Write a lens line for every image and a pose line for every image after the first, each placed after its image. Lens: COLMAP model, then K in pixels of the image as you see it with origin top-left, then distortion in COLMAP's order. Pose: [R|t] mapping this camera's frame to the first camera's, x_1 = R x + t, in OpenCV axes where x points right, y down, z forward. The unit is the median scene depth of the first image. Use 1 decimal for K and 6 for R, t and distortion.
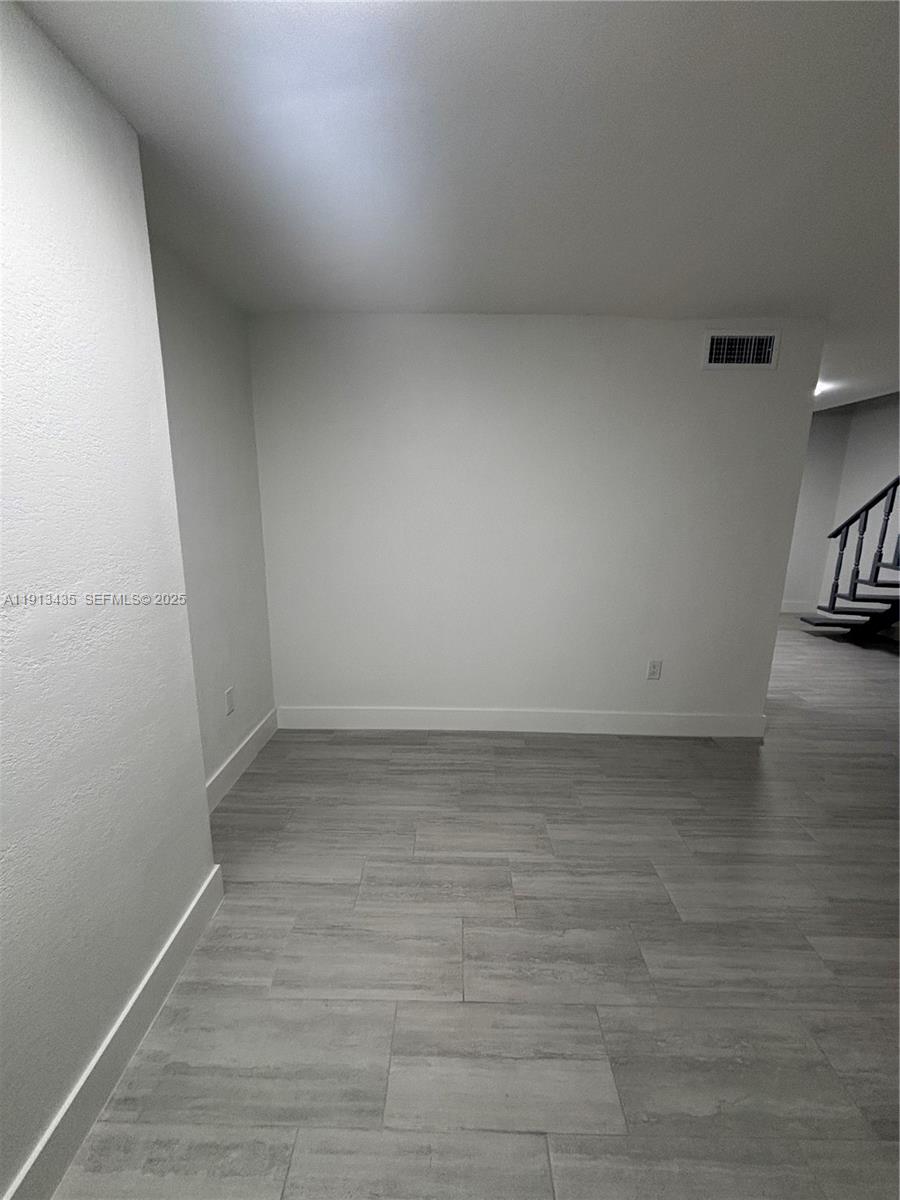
lens RADIAL K [[482.8, 0, 450.0], [0, 482.8, 600.0], [0, 0, 1]] dist [-0.016853, 0.007206]
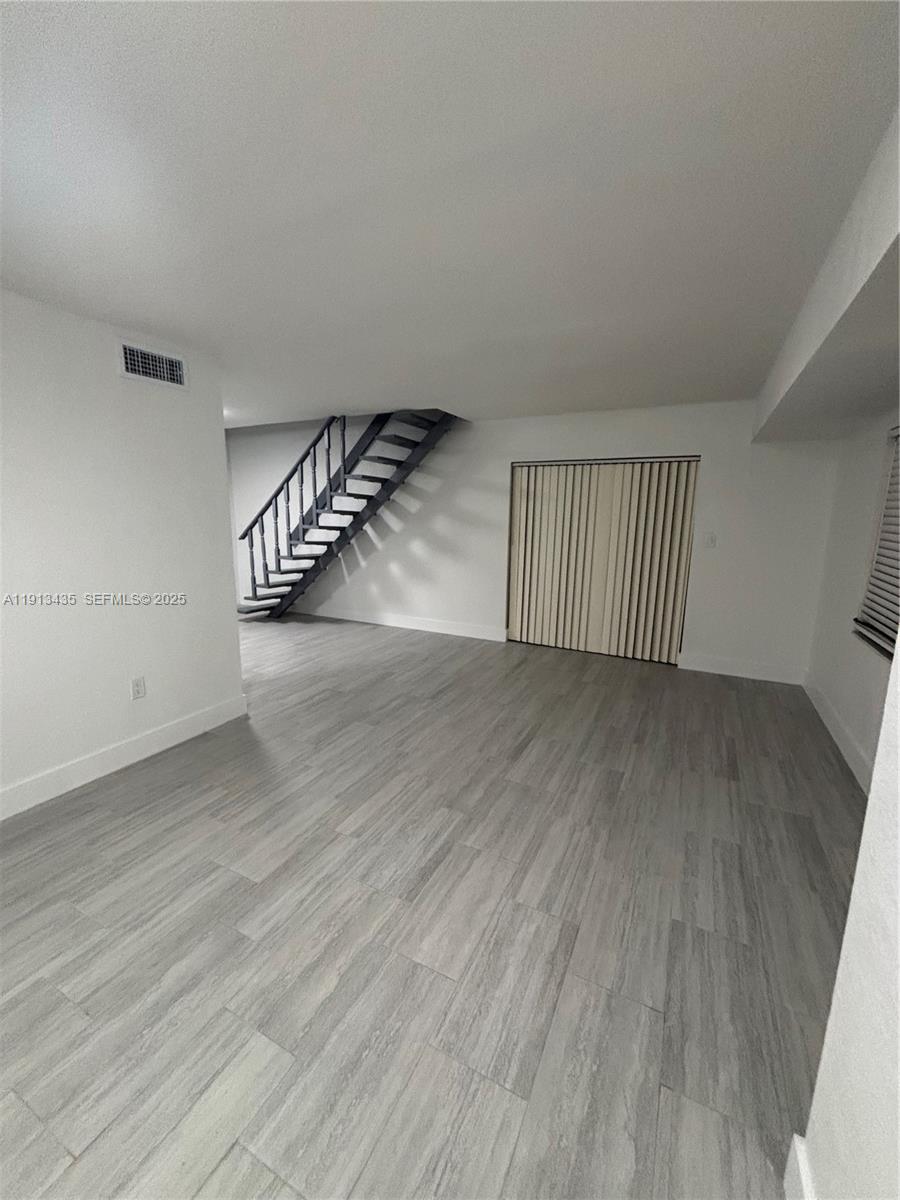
lens RADIAL K [[484.0, 0, 450.0], [0, 484.0, 600.0], [0, 0, 1]] dist [-0.000162, -0.000381]
pose [[0.438197, -0.169938, 0.882669, -0.133782], [0.186046, 0.977850, 0.095901, -0.000919], [-0.879415, 0.122193, 0.460107, 0.002675]]
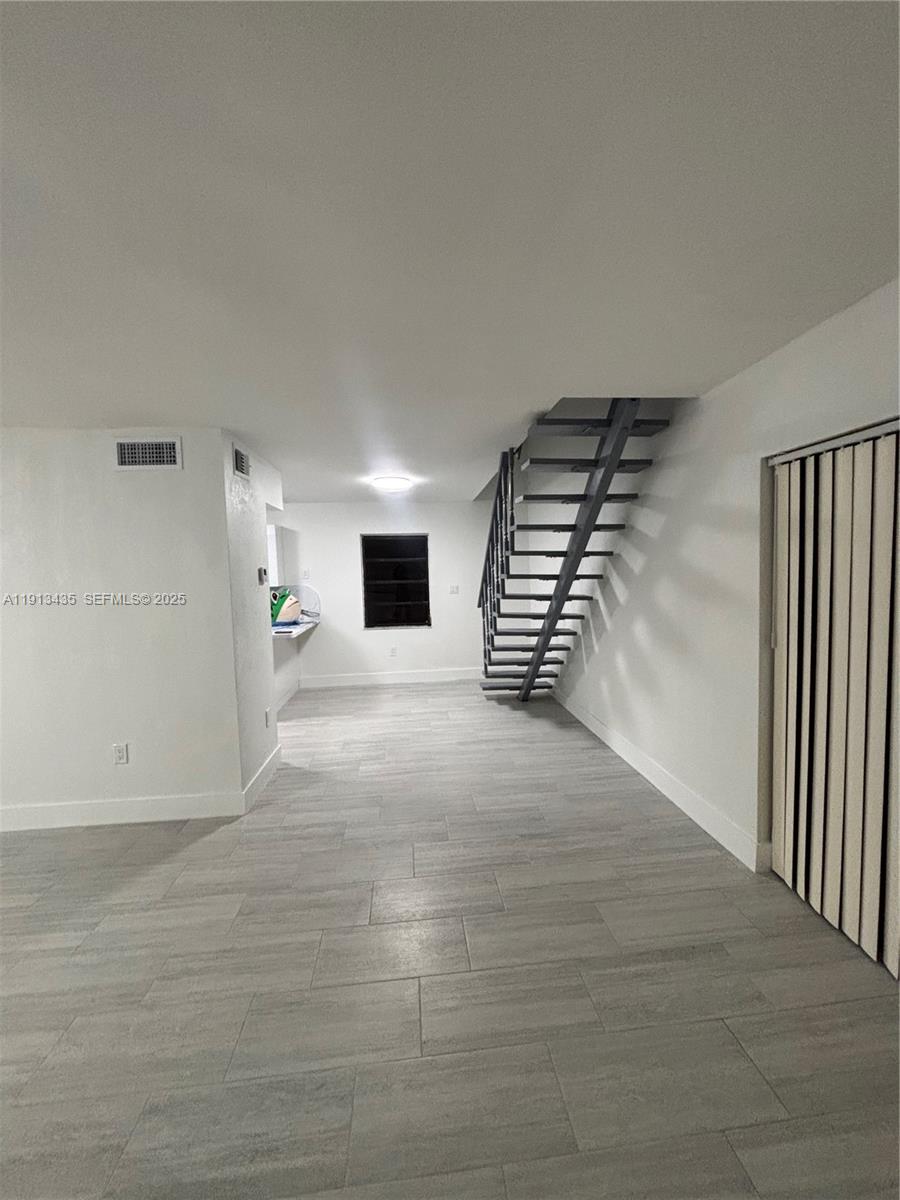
lens RADIAL K [[484.0, 0, 450.0], [0, 484.0, 600.0], [0, 0, 1]] dist [-0.000162, -0.000381]
pose [[0.993166, -0.045478, 0.107487, 1.176319], [0.061286, 0.986985, -0.148677, 0.024239], [-0.099327, 0.154248, 0.983027, -0.122810]]
